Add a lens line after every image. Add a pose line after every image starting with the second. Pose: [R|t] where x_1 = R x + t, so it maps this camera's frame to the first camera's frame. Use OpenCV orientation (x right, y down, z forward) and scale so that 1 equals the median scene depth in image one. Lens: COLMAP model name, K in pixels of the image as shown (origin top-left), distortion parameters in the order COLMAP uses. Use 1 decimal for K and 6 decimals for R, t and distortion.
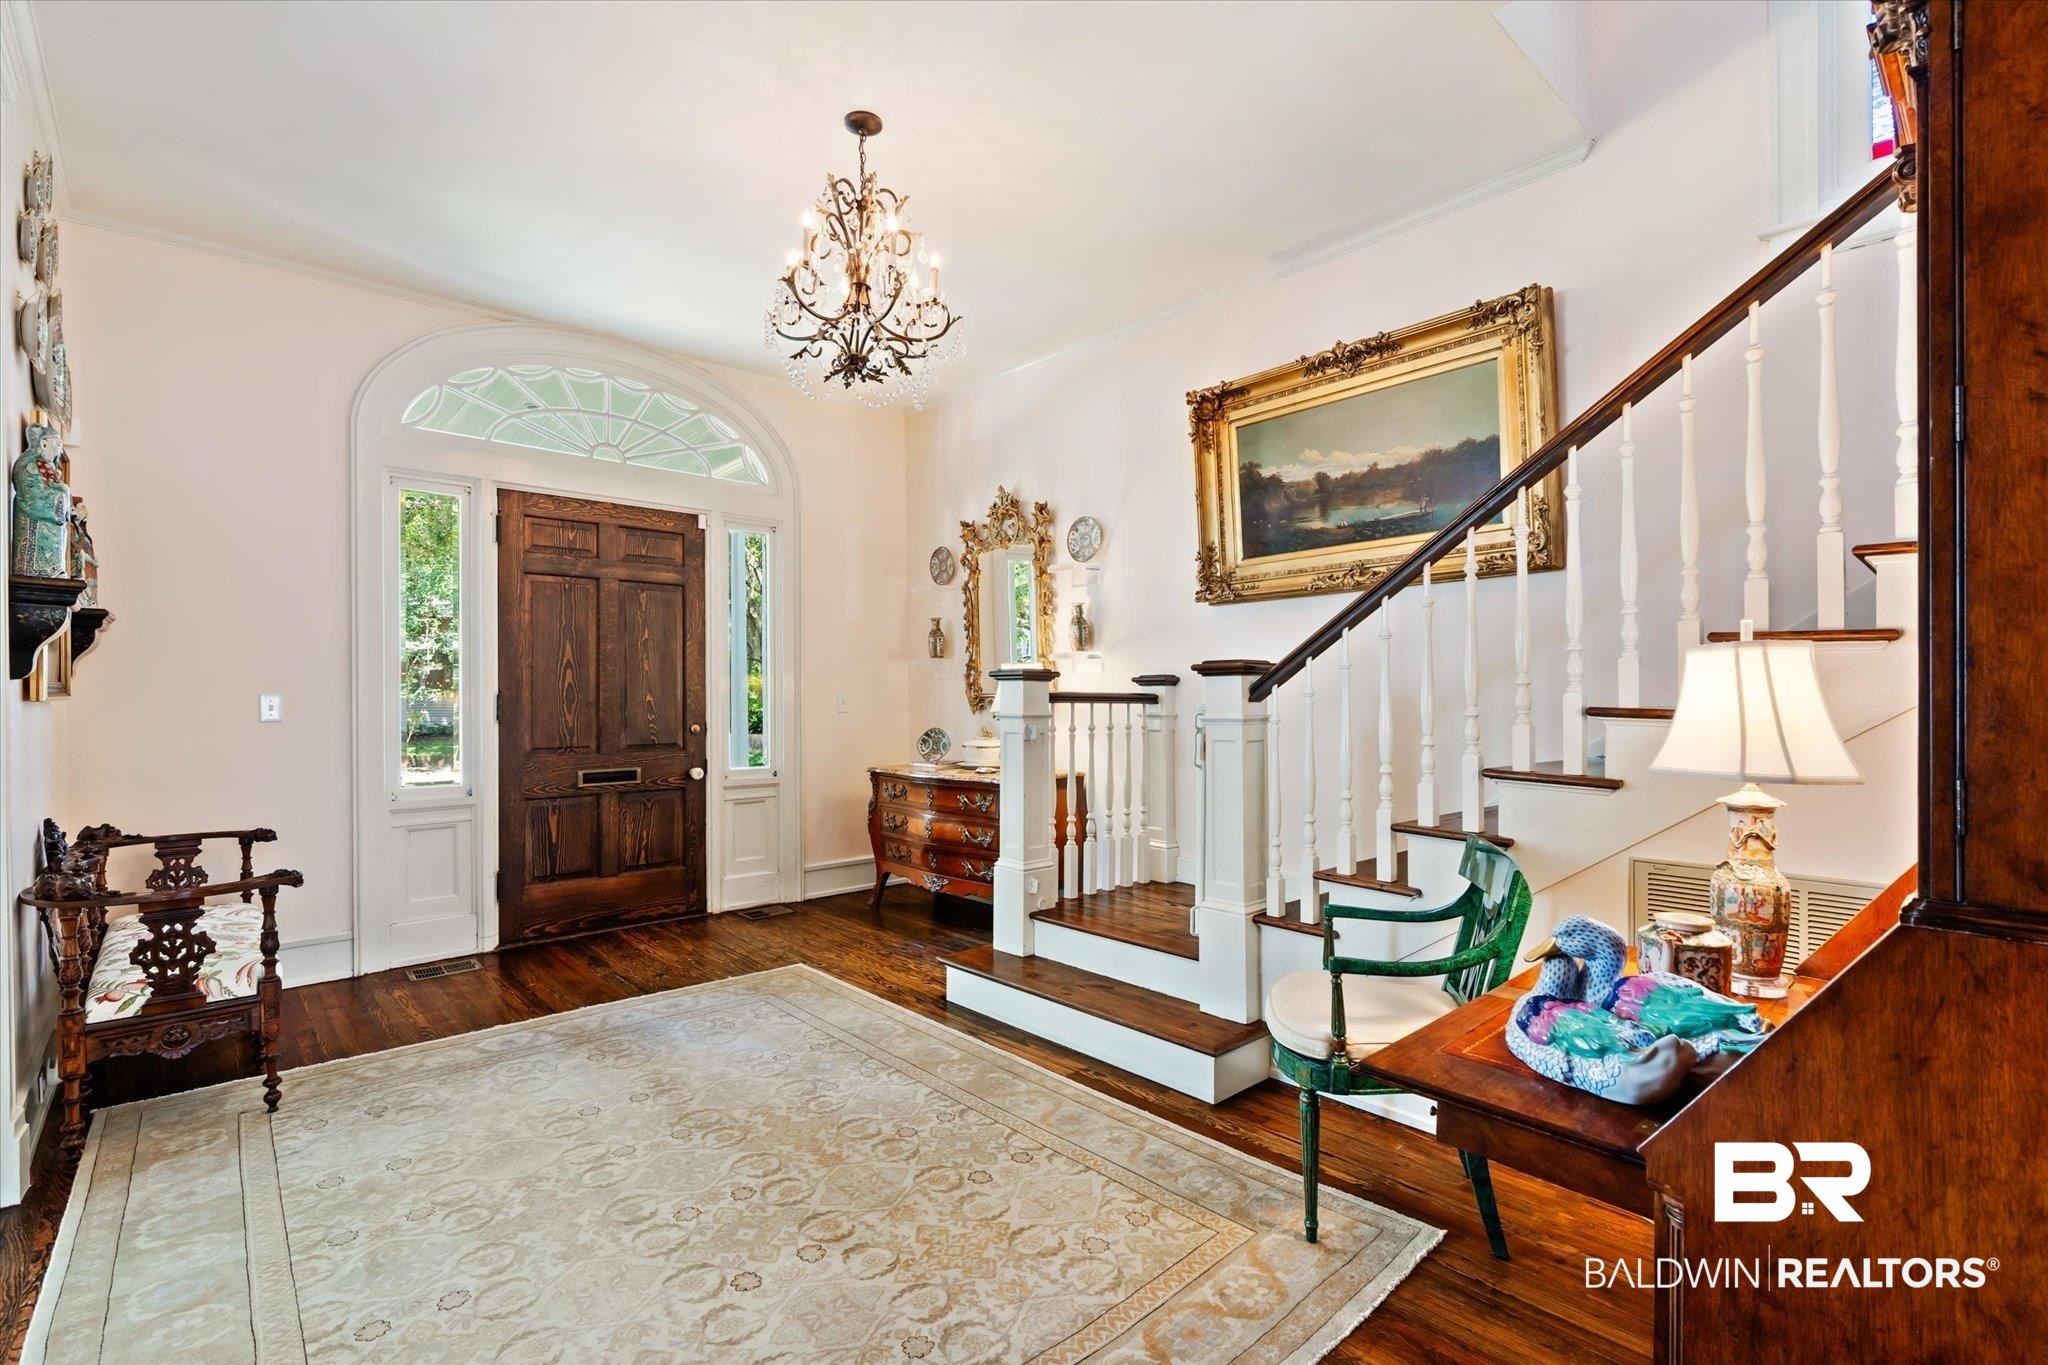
lens RADIAL K [[951.9, 0, 1038.4], [0, 951.9, 700.7], [0, 0, 1]] dist [-0.014433, 0.000131]
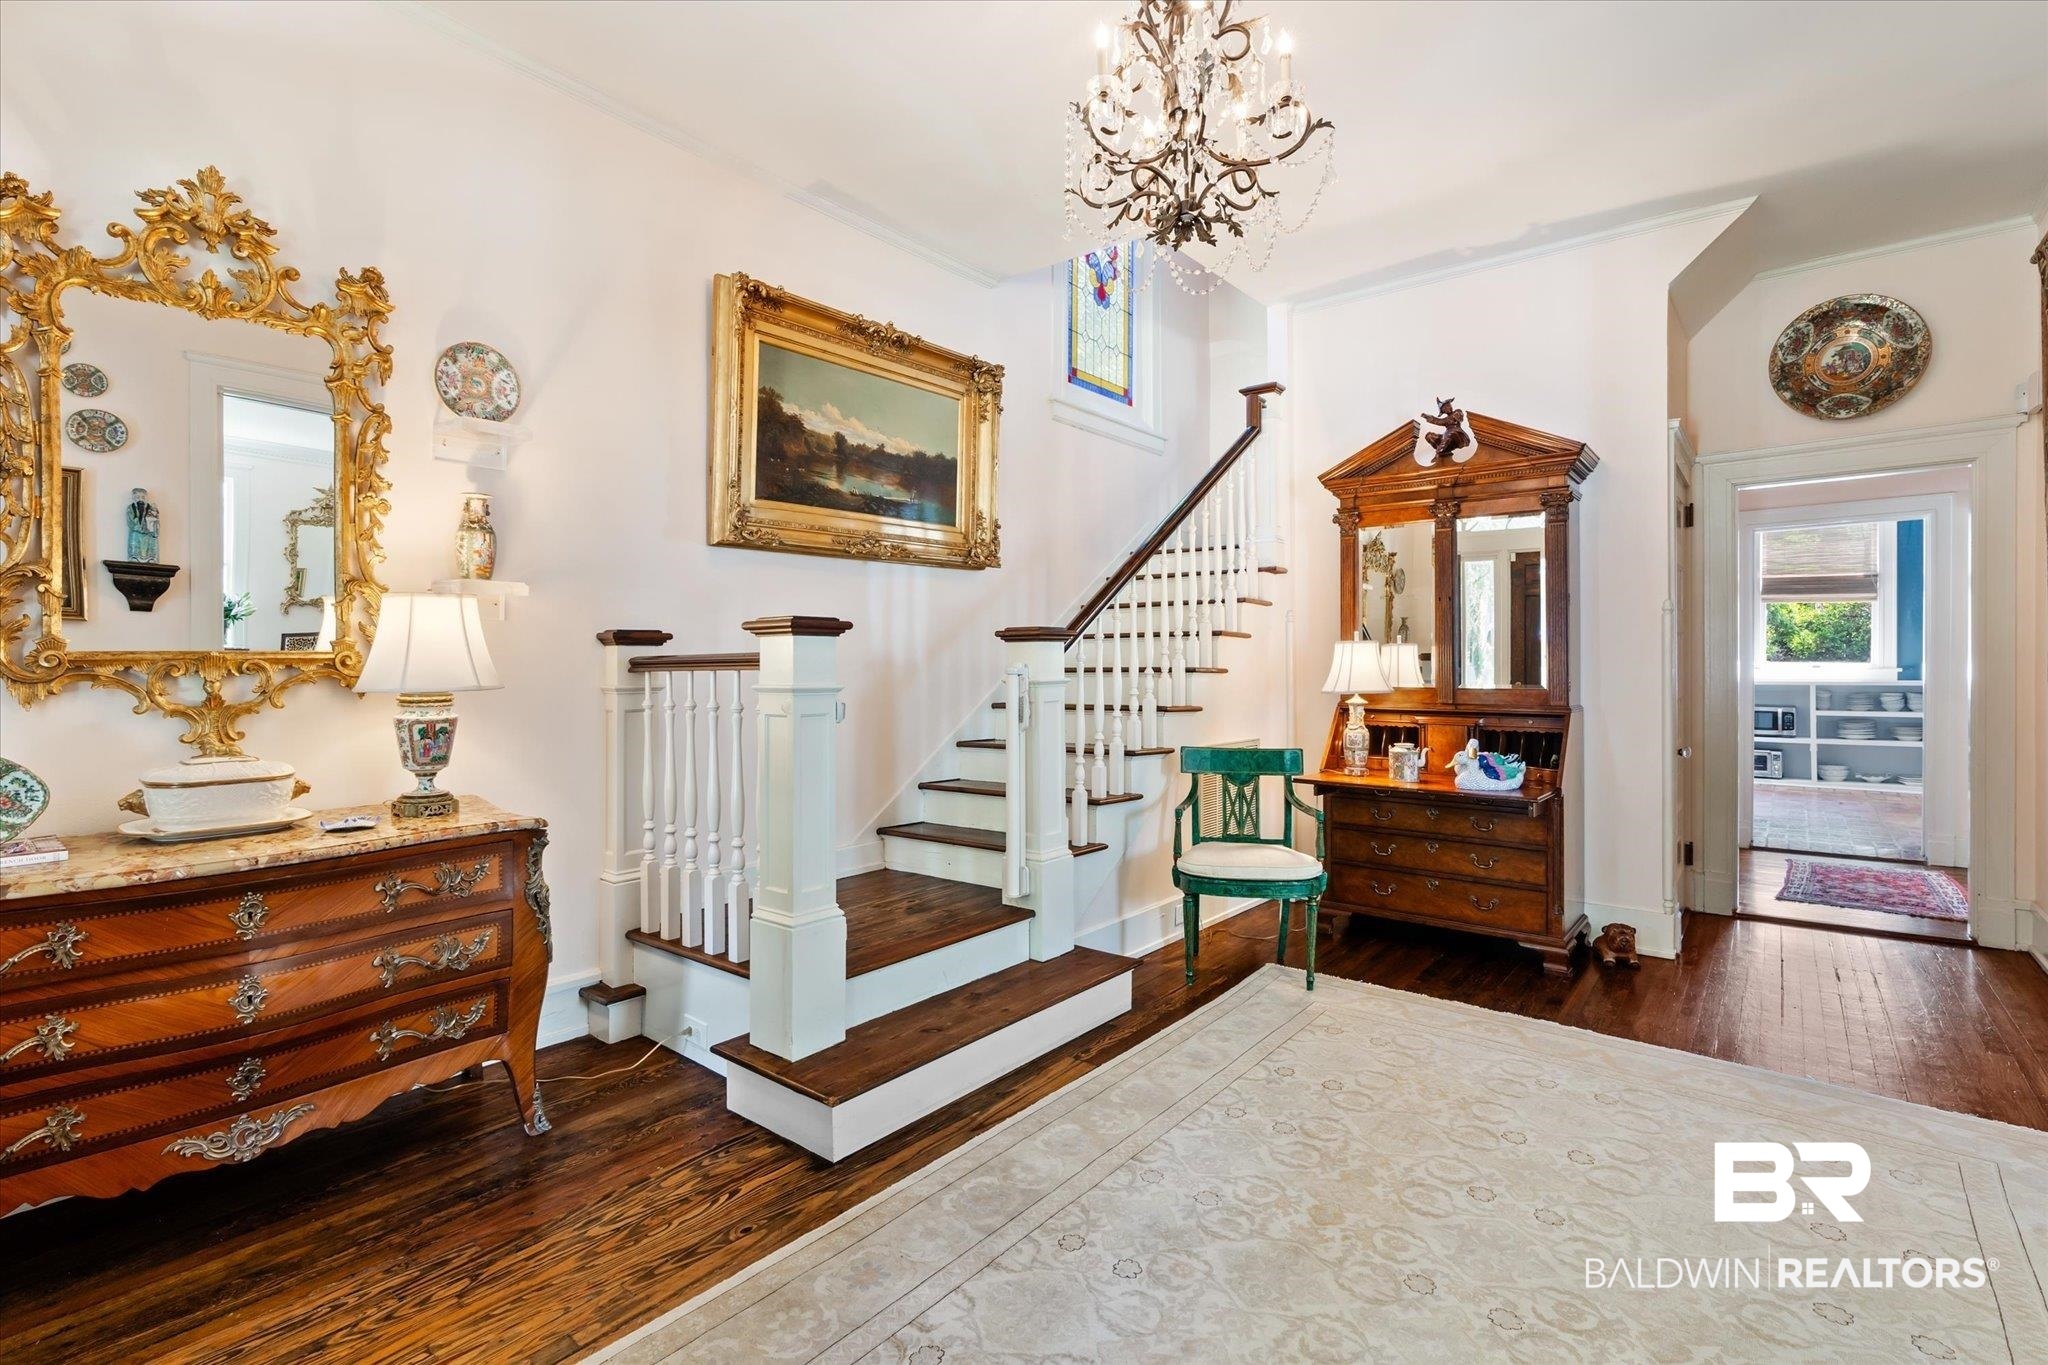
lens RADIAL K [[951.9, 0, 1038.7], [0, 951.9, 660.6], [0, 0, 1]] dist [-0.014433, 0.000131]
pose [[-0.163395, 0.004303, 0.986551, -0.704128], [0.004440, 0.999984, -0.003626, -0.000818], [-0.986551, 0.003788, -0.163412, 0.959523]]
